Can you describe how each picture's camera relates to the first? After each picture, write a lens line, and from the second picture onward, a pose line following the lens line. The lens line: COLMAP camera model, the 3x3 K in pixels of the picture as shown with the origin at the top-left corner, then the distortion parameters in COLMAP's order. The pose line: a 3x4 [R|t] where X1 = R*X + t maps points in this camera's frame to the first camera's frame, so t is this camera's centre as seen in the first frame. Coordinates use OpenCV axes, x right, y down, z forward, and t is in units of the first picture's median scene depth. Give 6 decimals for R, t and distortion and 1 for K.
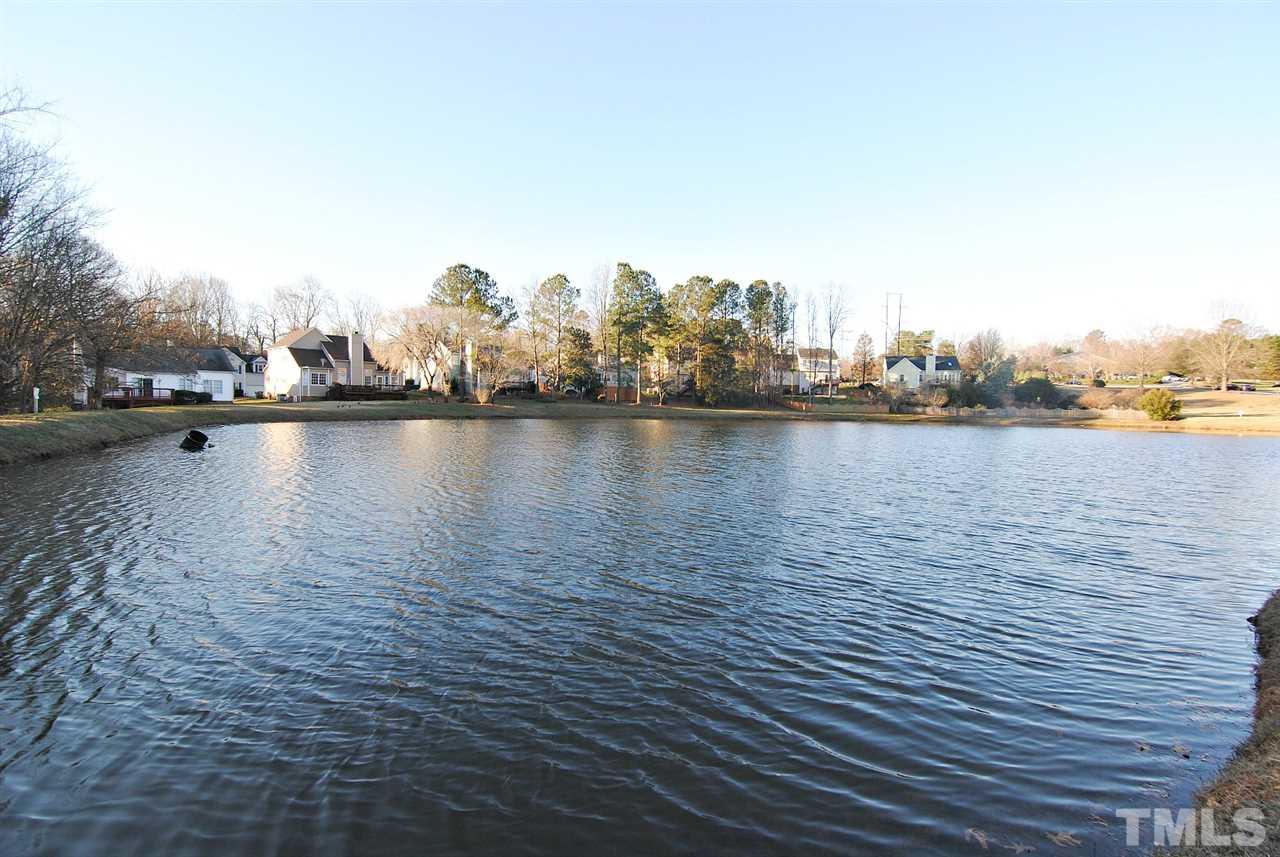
lens RADIAL K [[623.7, 0, 641.4], [0, 623.7, 425.8], [0, 0, 1]] dist [-0.002180, -0.012506]
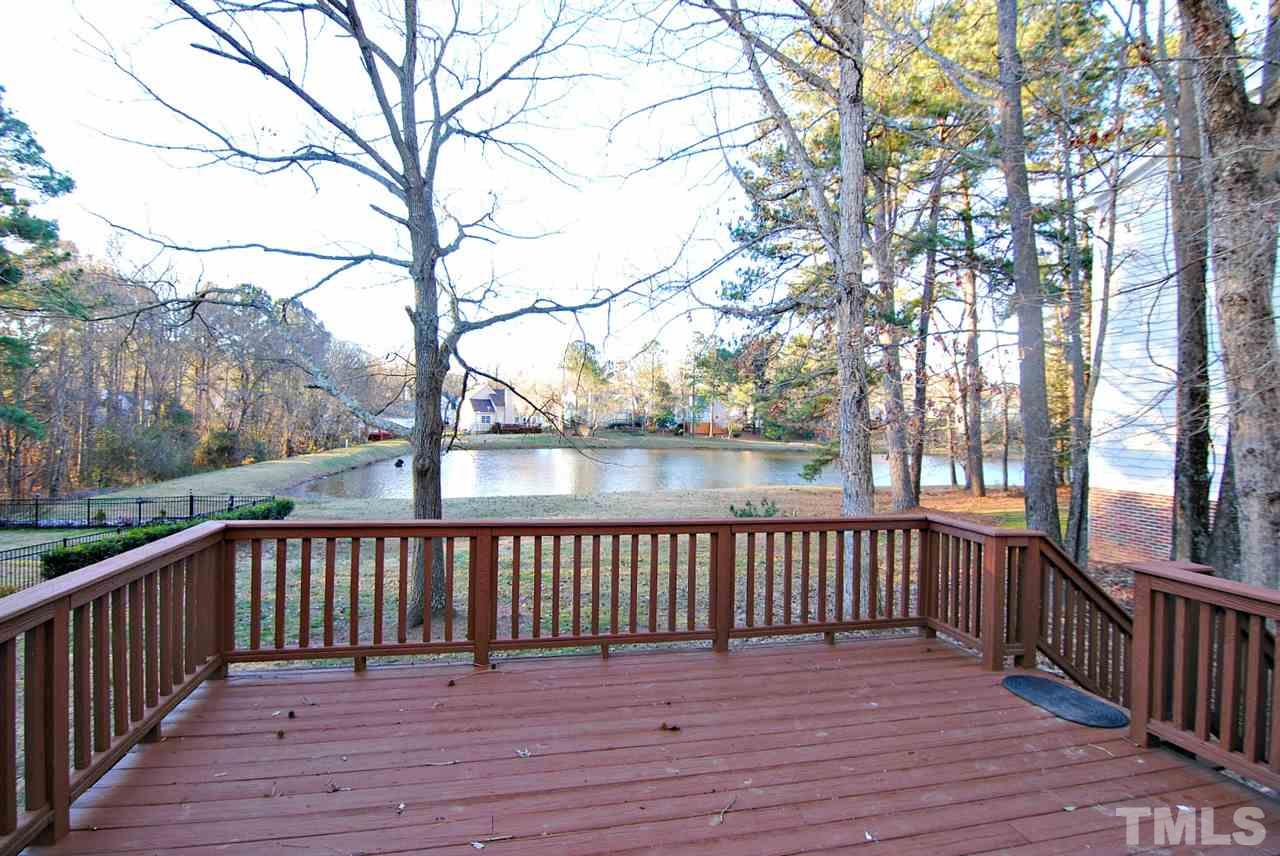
lens RADIAL K [[631.3, 0, 640.9], [0, 631.3, 425.9], [0, 0, 1]] dist [-0.000092, -0.015409]
pose [[0.953269, 0.006997, -0.302042, 0.308675], [-0.016058, 0.999492, -0.027528, -0.022054], [0.301696, 0.031092, 0.952897, -0.360440]]
